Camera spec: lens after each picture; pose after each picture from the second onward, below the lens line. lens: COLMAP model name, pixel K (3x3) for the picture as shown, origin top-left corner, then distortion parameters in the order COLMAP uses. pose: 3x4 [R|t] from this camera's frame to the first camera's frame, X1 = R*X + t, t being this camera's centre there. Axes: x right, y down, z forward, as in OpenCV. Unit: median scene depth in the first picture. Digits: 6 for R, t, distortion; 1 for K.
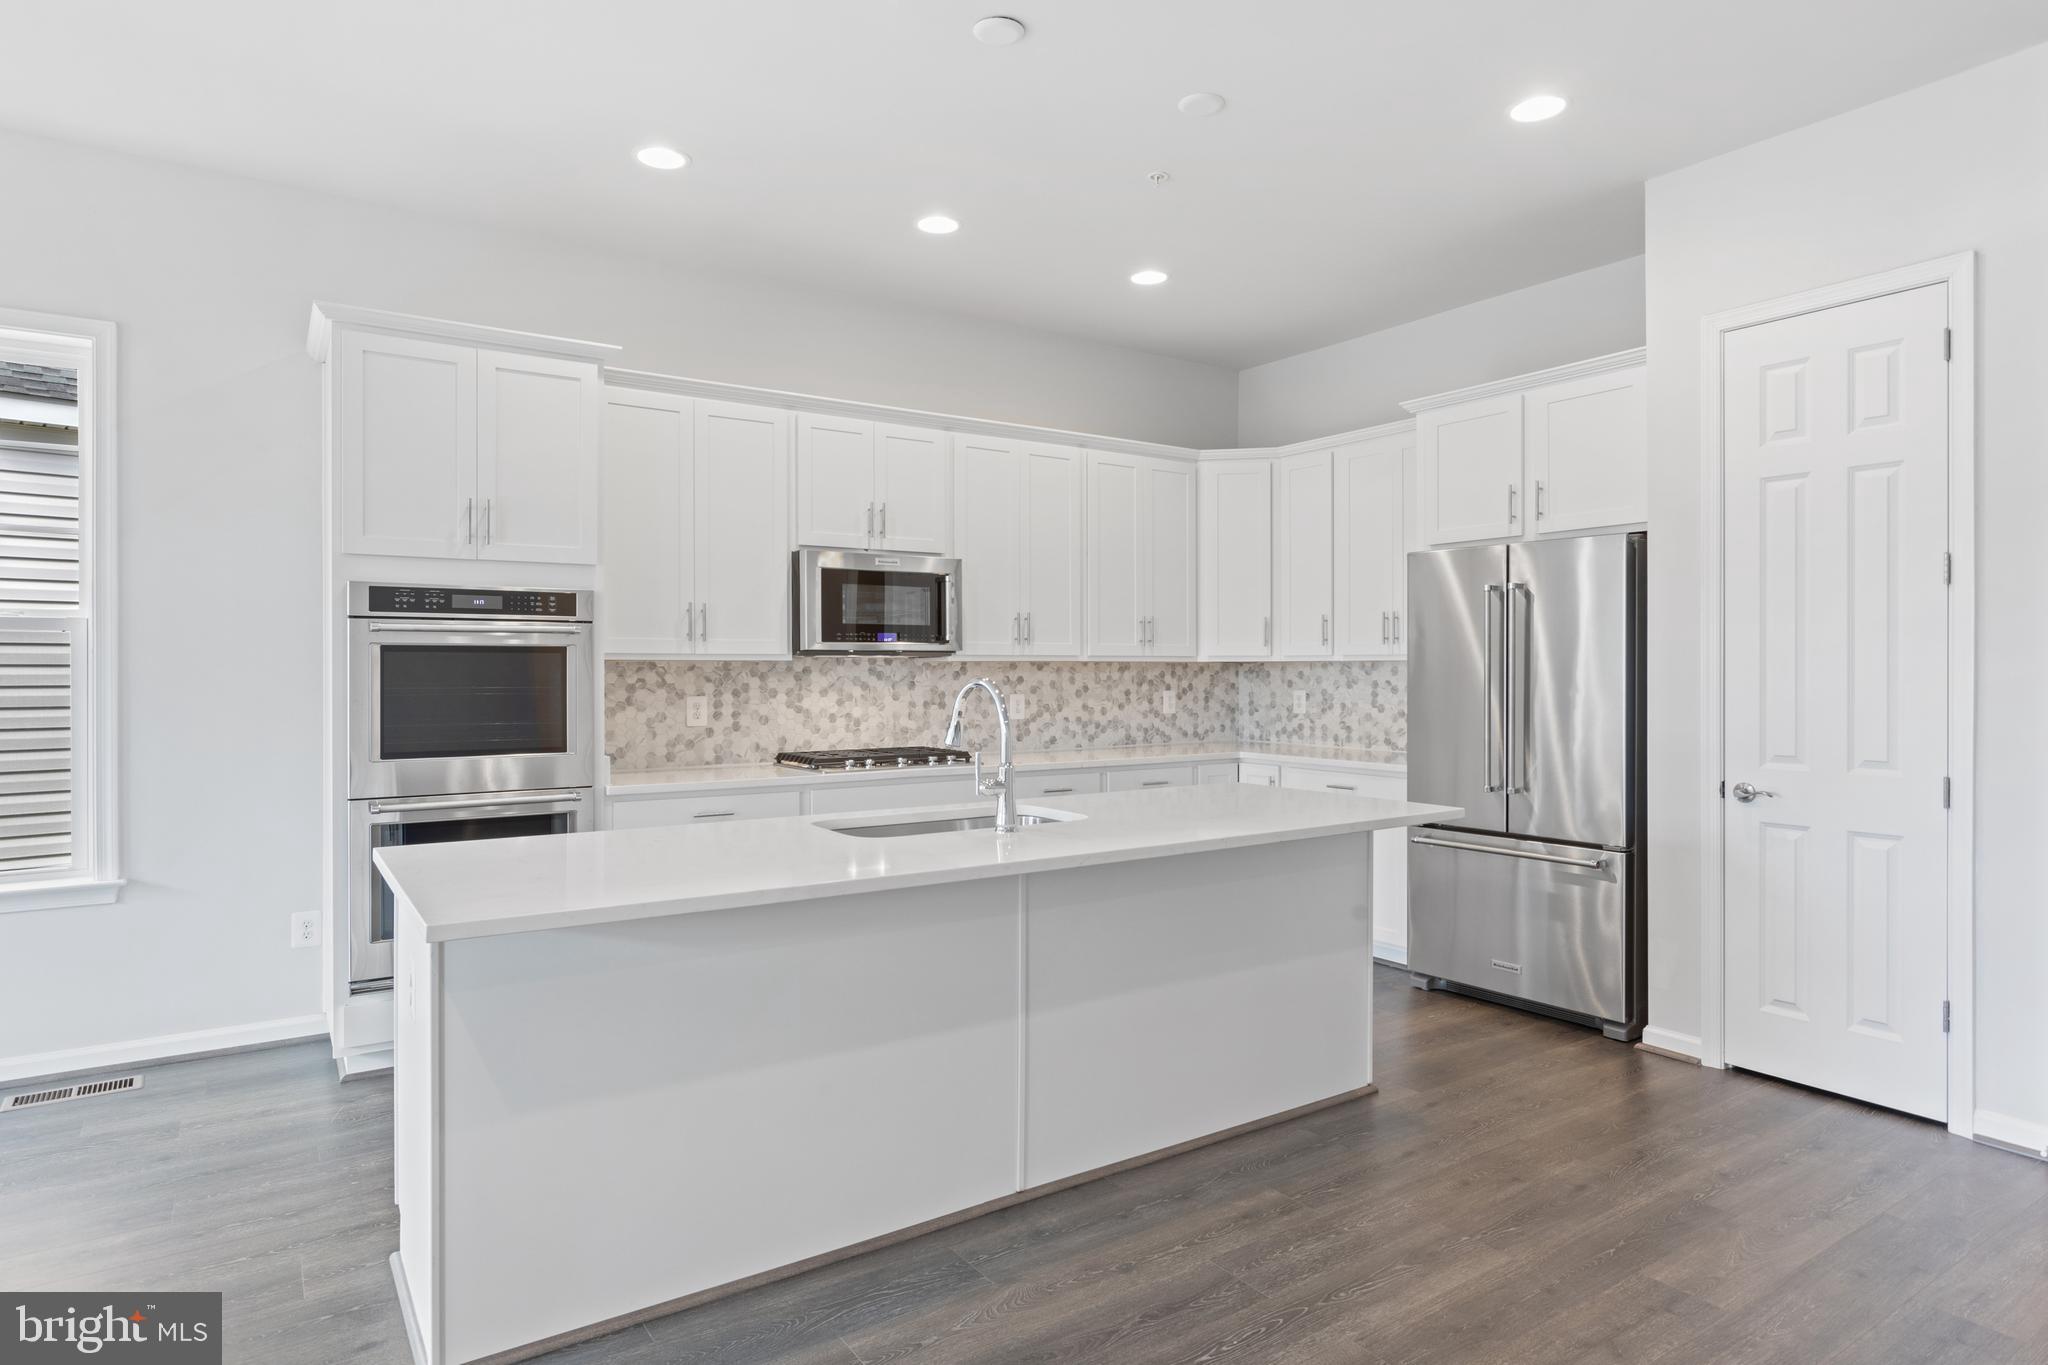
lens RADIAL K [[1148.1, 0, 1026.5], [0, 1148.1, 673.8], [0, 0, 1]] dist [-0.006406, 0.000204]
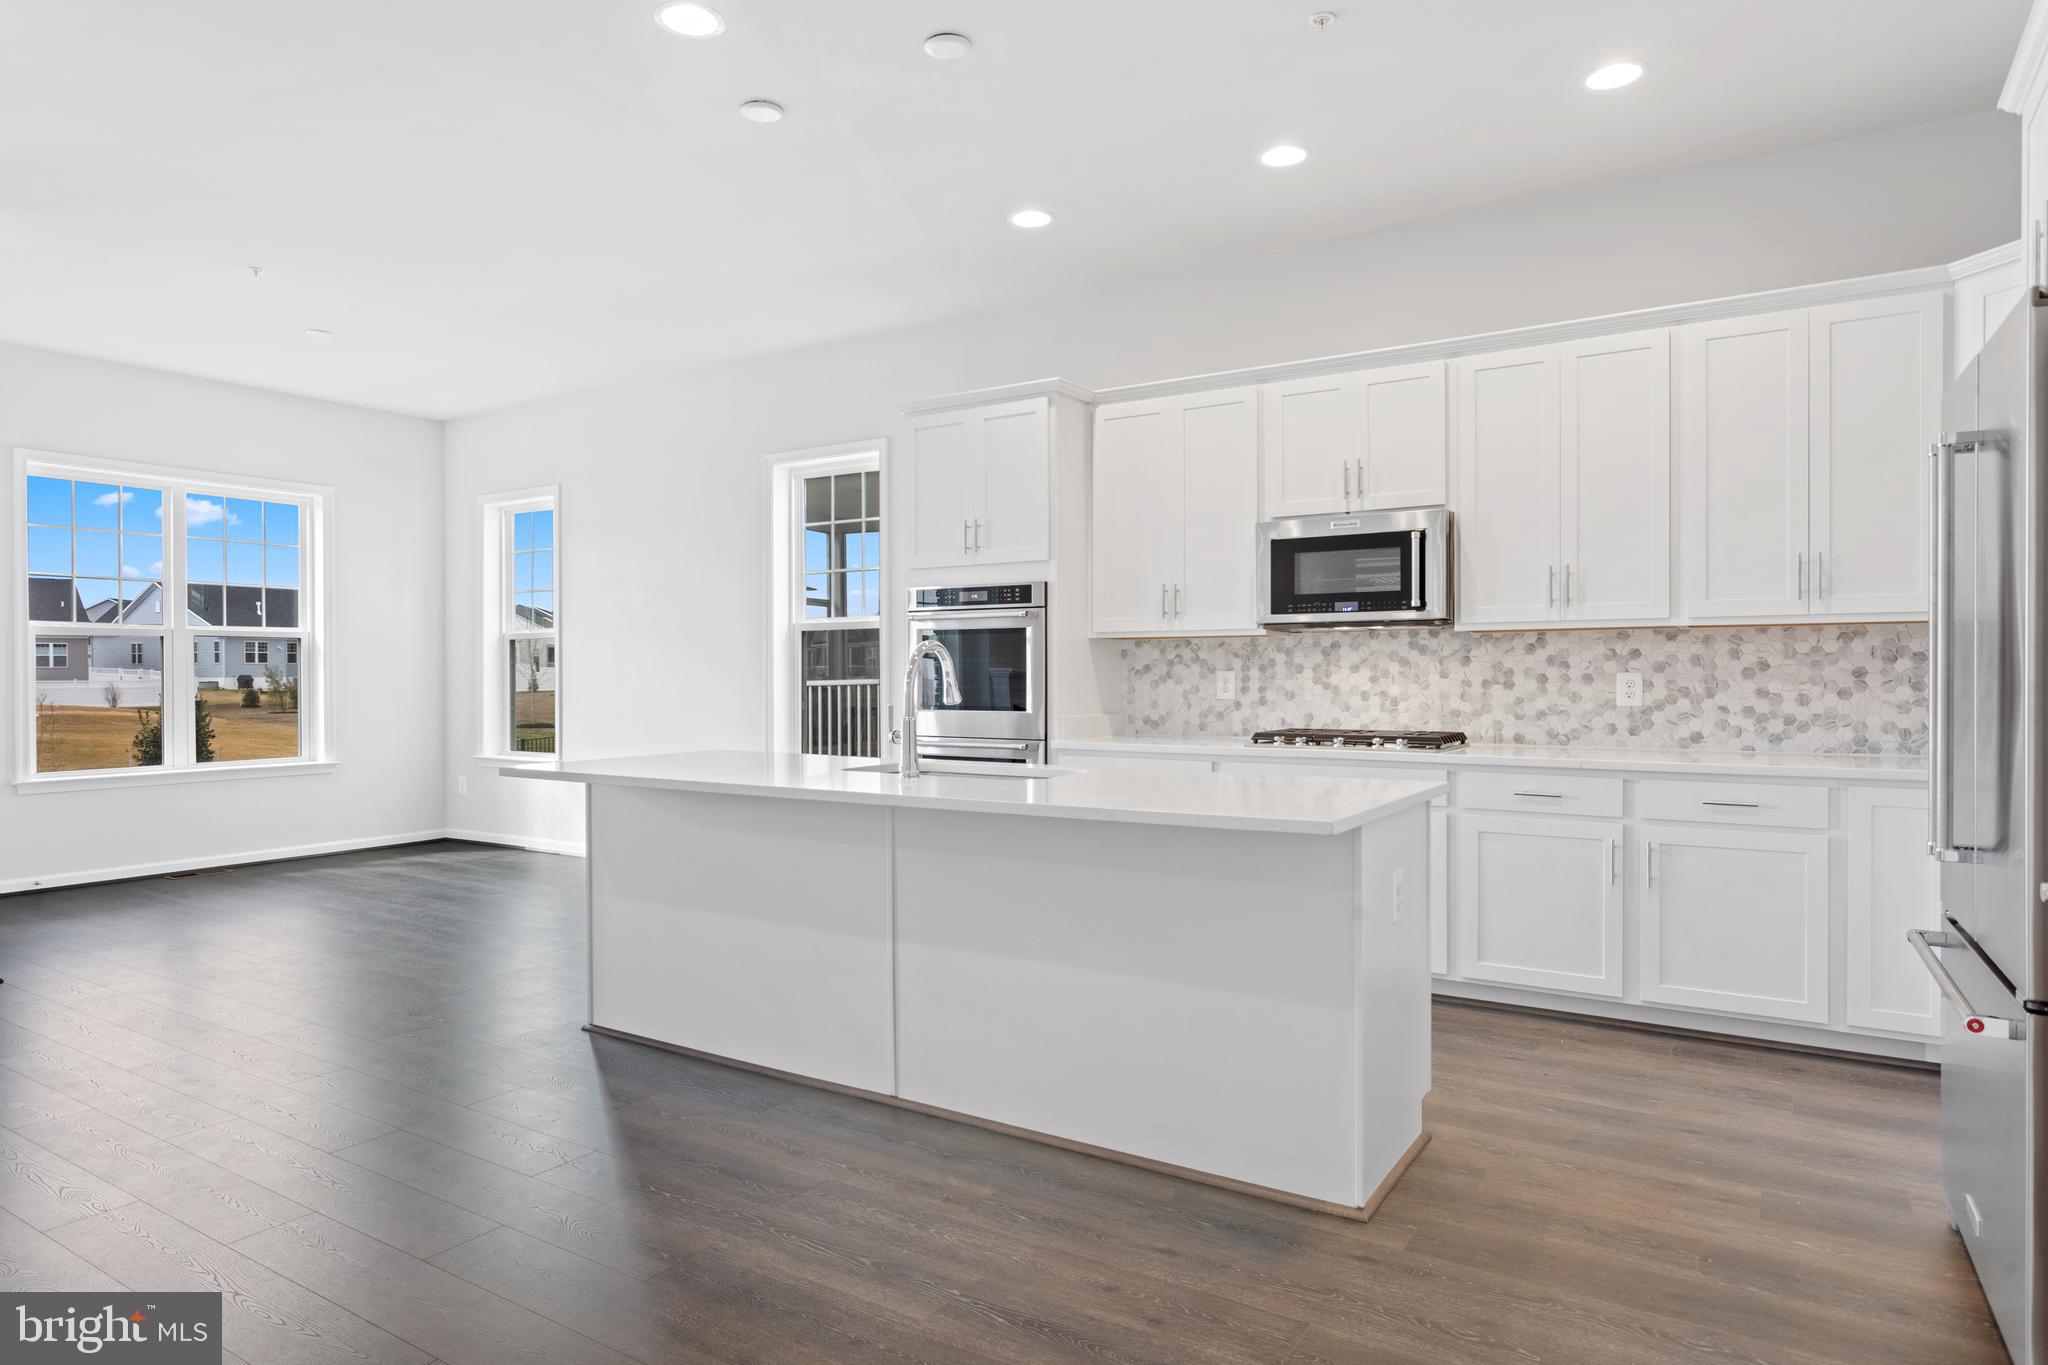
lens RADIAL K [[1212.7, 0, 1024.0], [0, 1212.7, 682.5], [0, 0, 1]] dist [-0.005384, 0.000057]
pose [[0.392506, 0.007534, -0.919718, 0.629599], [0.000098, 0.999966, 0.008233, 0.019654], [0.919749, -0.003322, 0.392492, 0.361666]]
